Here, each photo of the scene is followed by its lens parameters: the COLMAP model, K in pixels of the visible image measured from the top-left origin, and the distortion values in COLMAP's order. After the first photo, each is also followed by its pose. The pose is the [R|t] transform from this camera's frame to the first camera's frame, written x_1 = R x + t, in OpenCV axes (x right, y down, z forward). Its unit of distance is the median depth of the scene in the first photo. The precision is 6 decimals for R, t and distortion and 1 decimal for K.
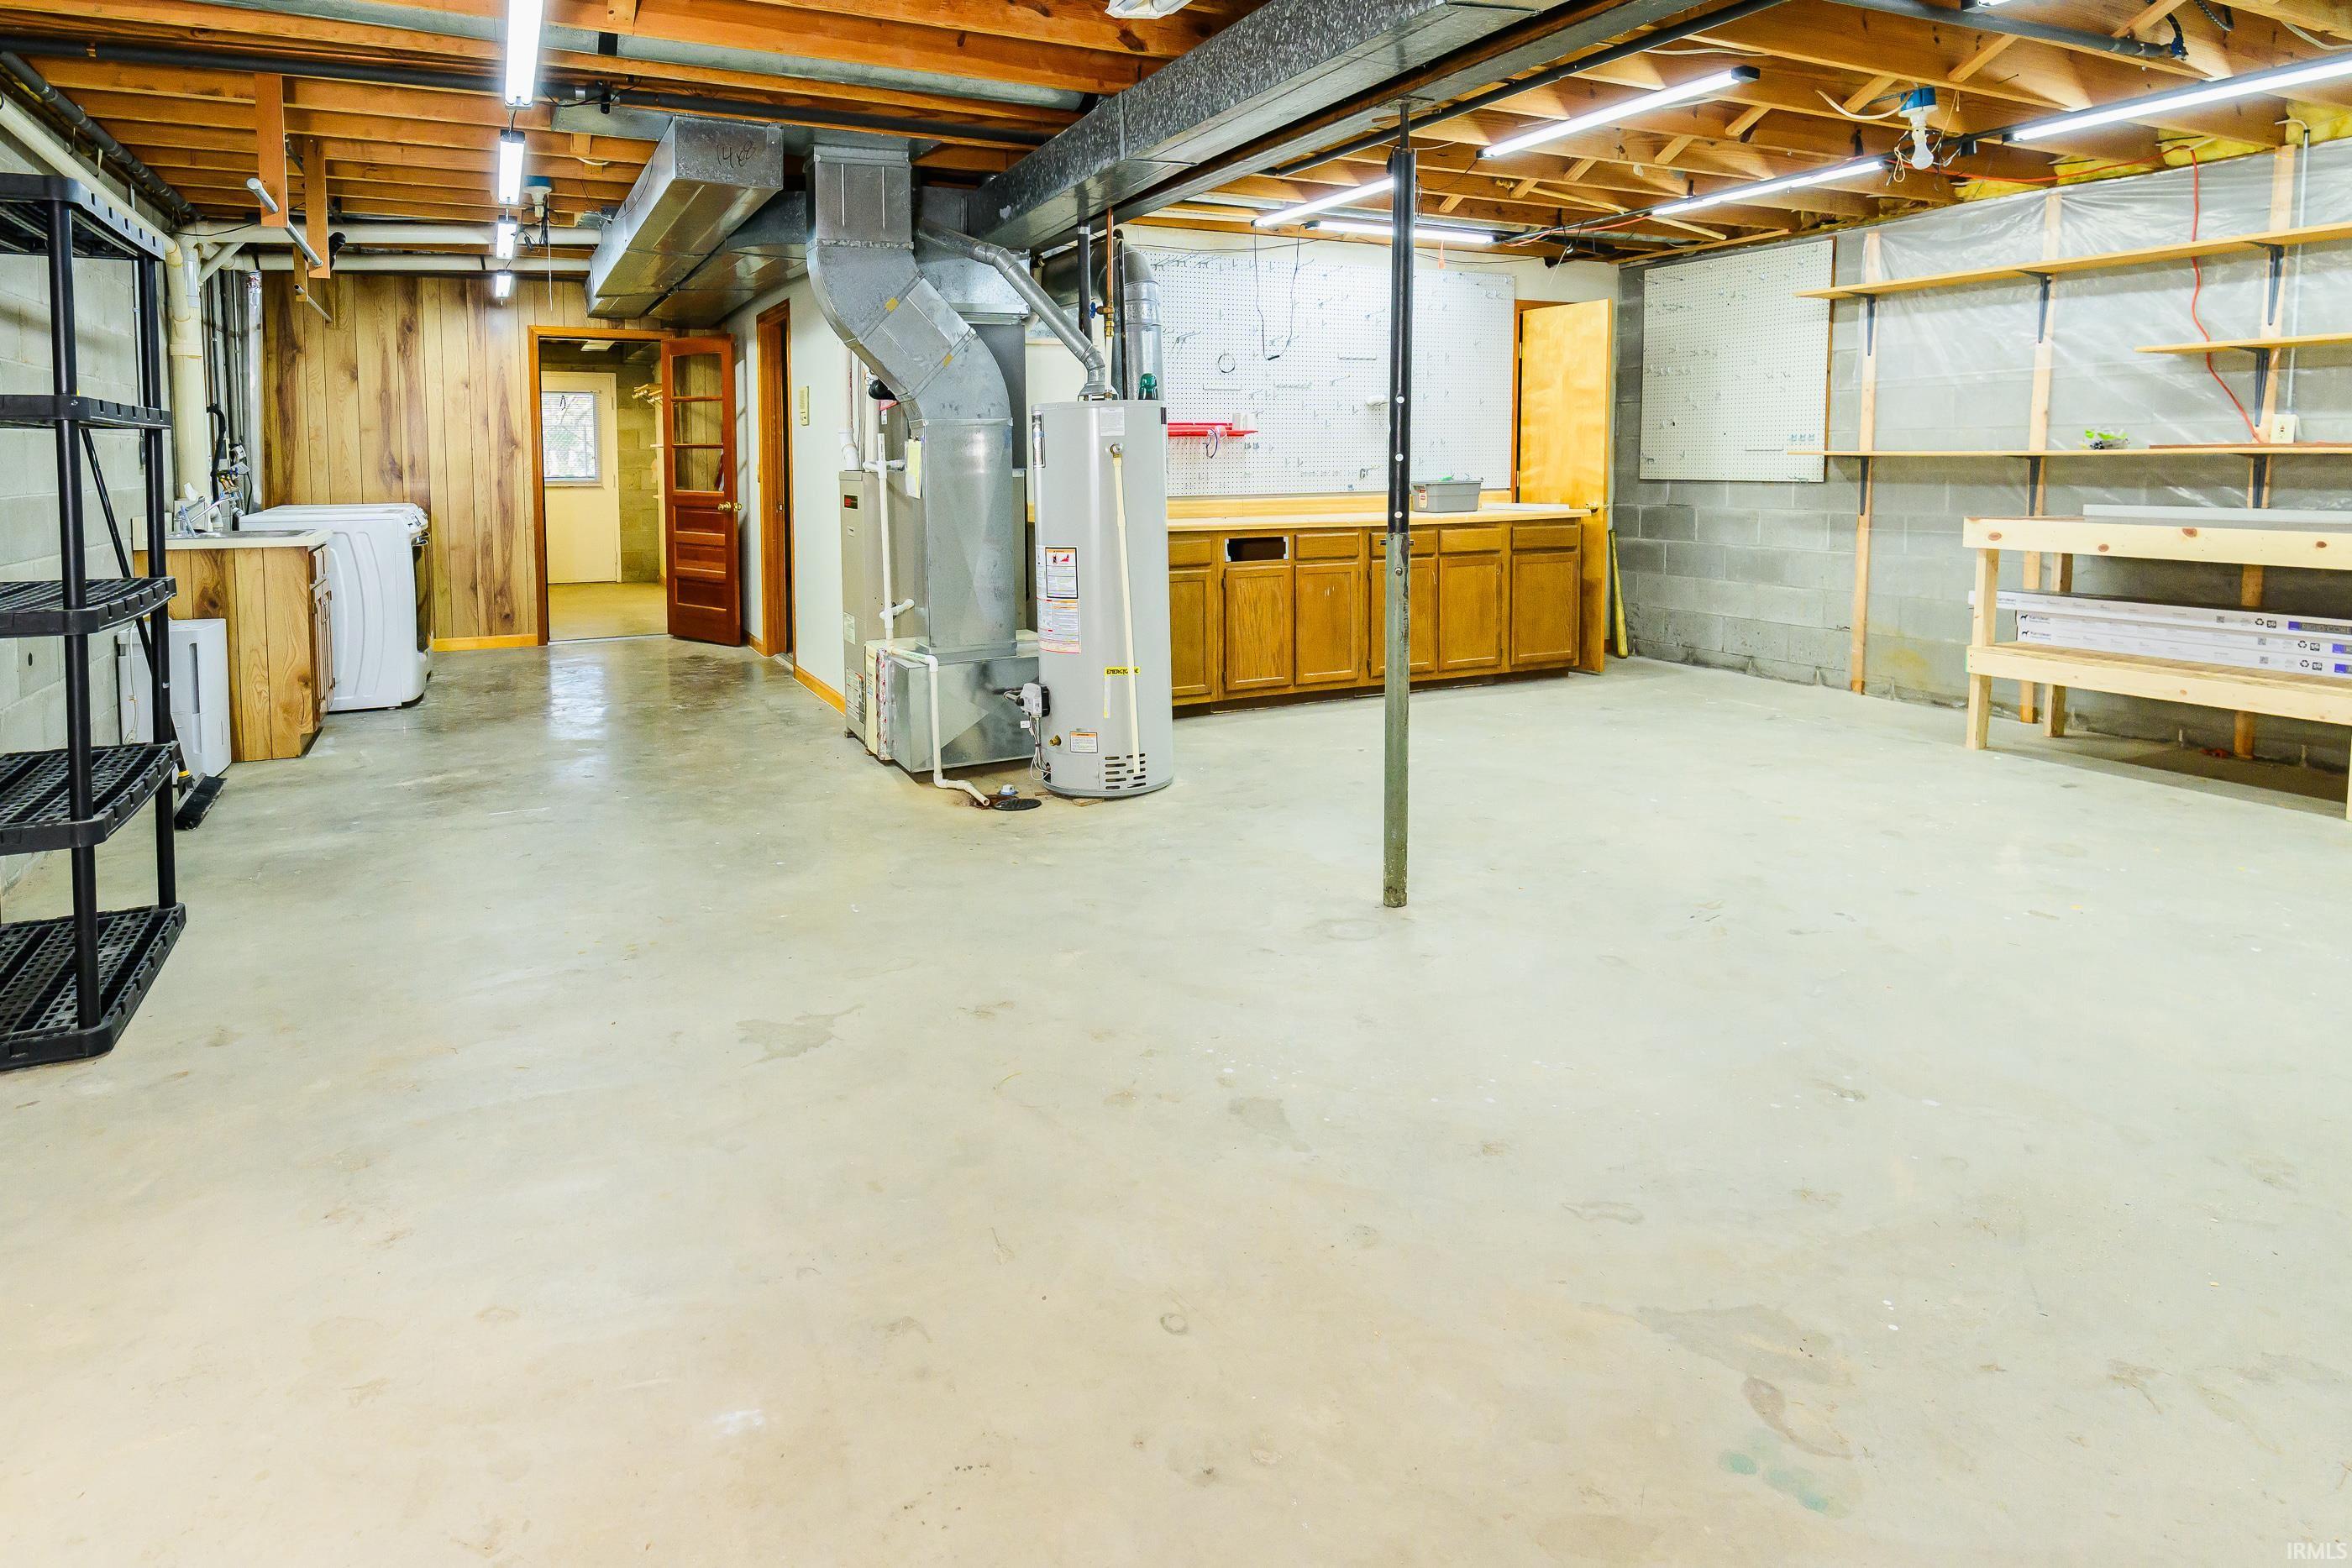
lens RADIAL K [[1252.4, 0, 1068.7], [0, 1252.4, 787.1], [0, 0, 1]] dist [0.001394, -0.007263]
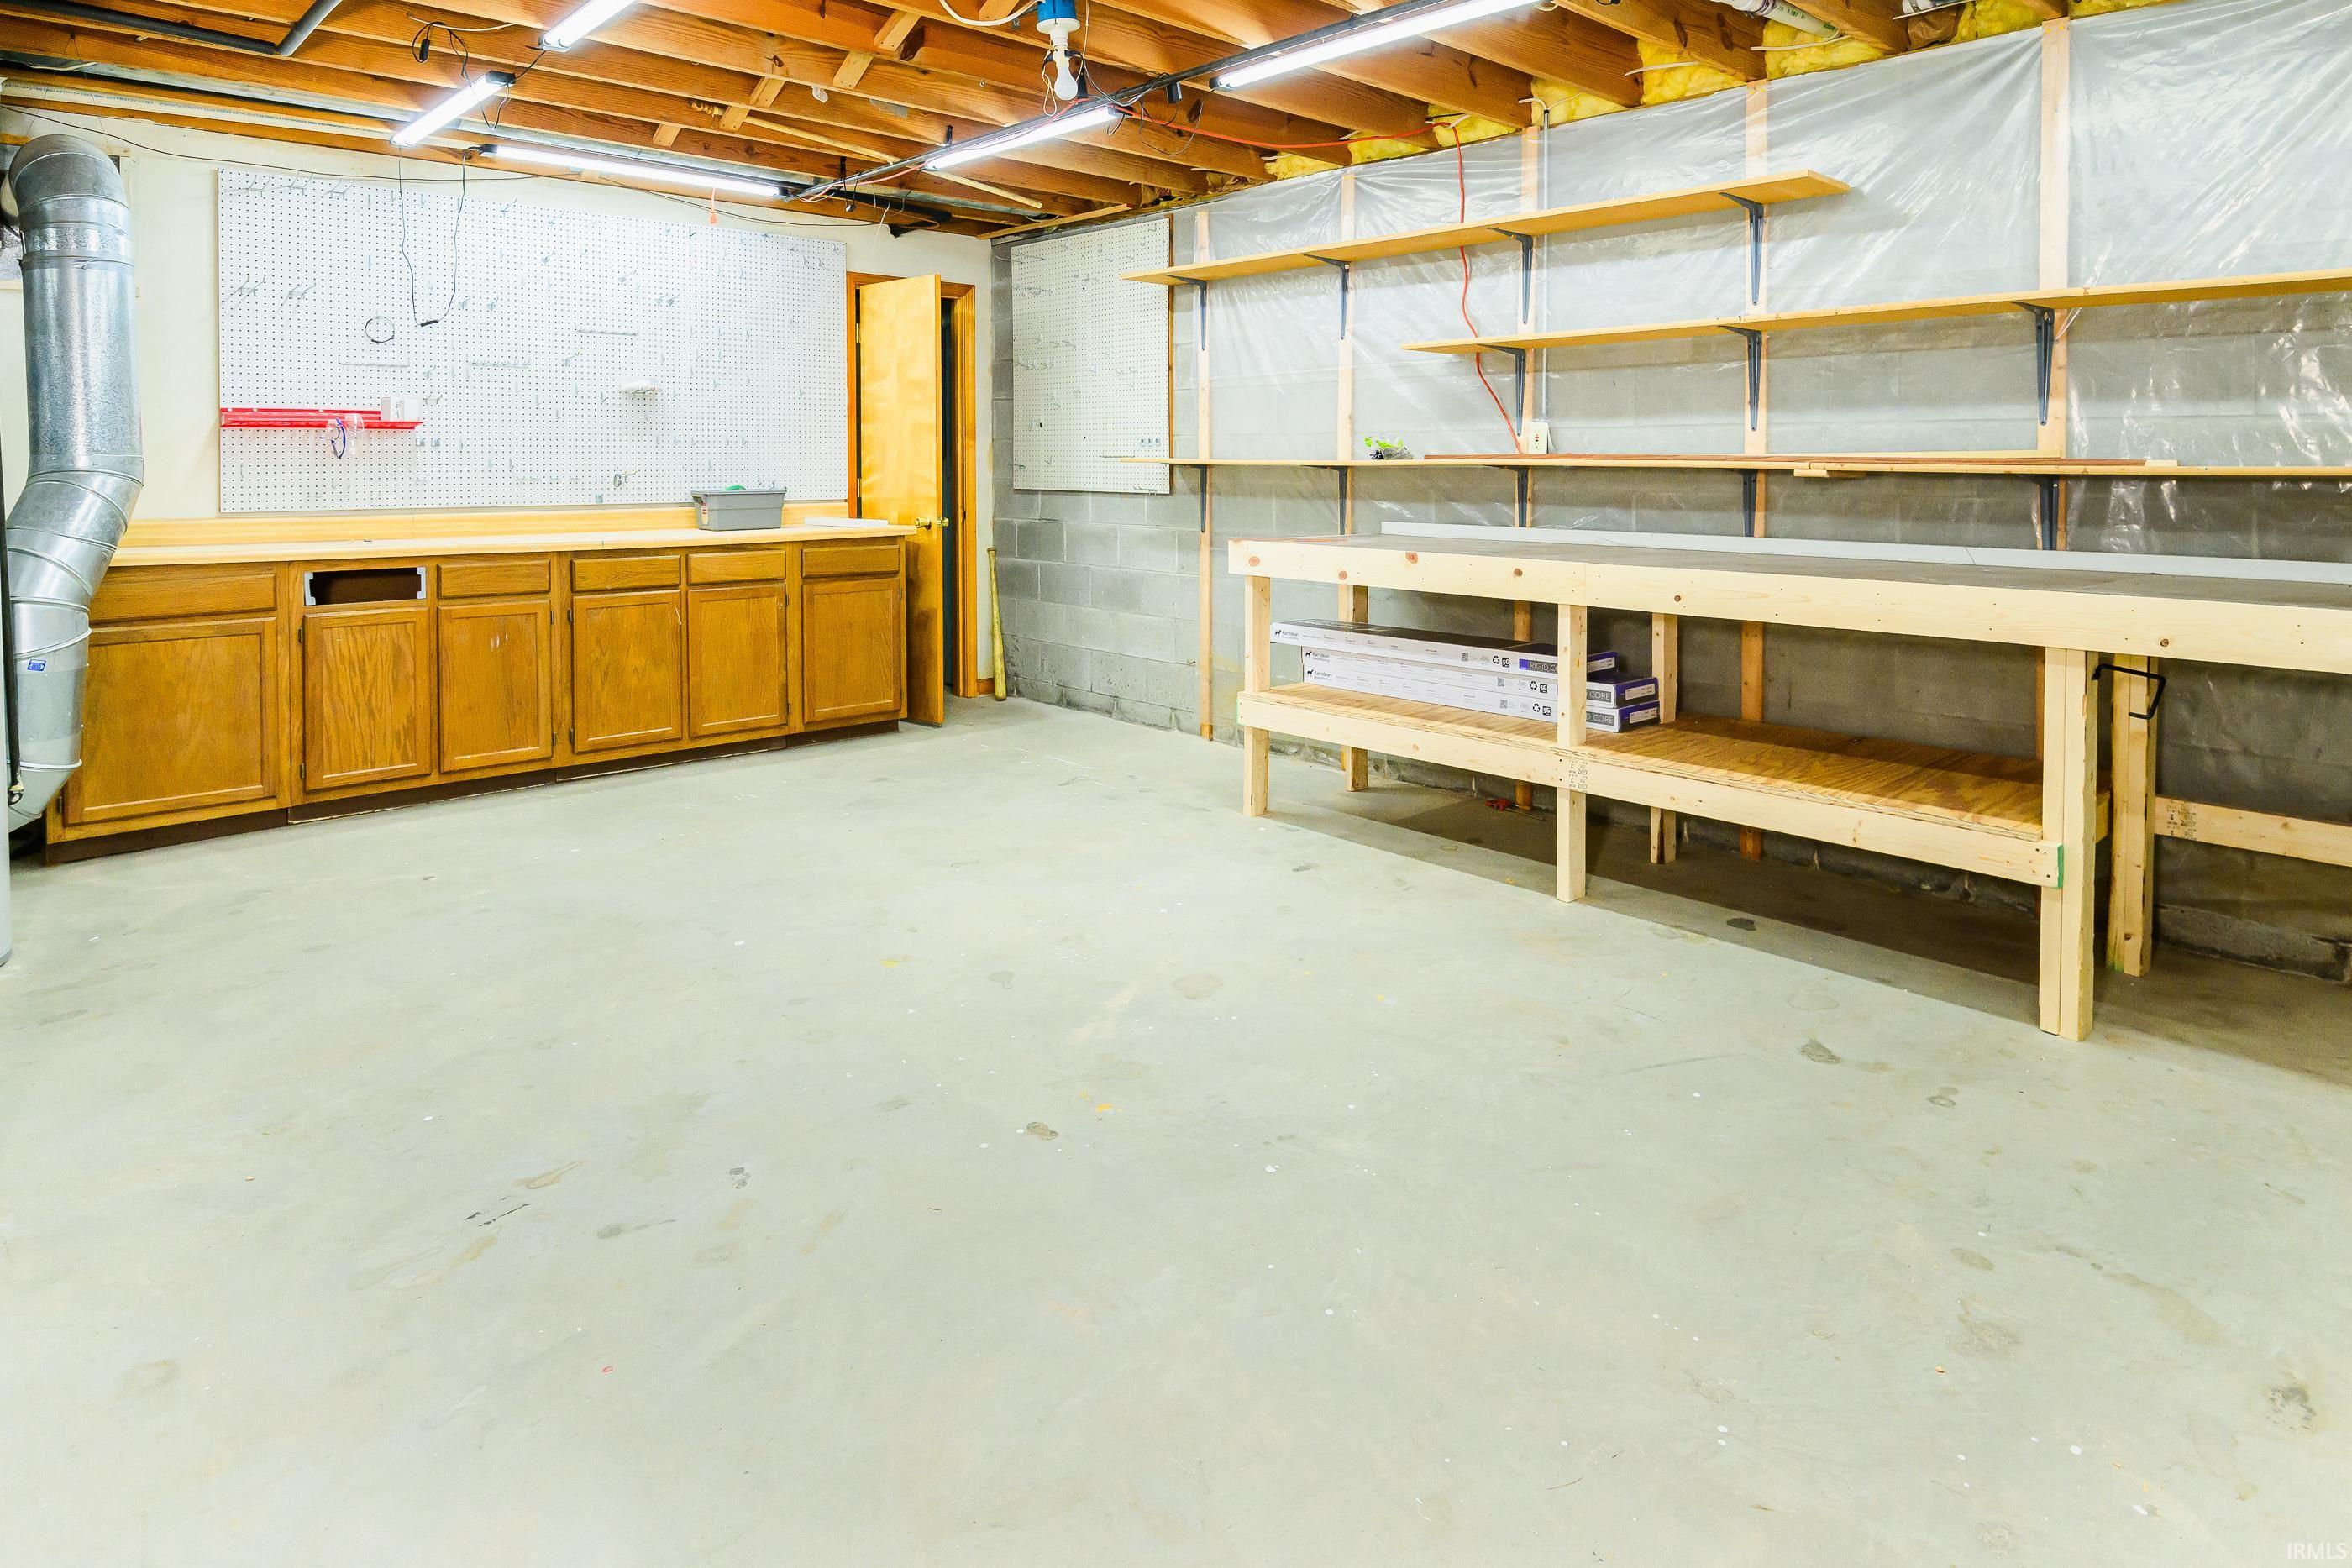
lens RADIAL K [[1309.5, 0, 1176.0], [0, 1309.5, 784.0], [0, 0, 1]] dist [-0.018961, -0.000425]
pose [[0.949825, -0.061631, 0.306651, 0.332124], [0.066331, 0.997786, -0.004917, -0.041027], [-0.305669, 0.025011, 0.951809, 0.150263]]
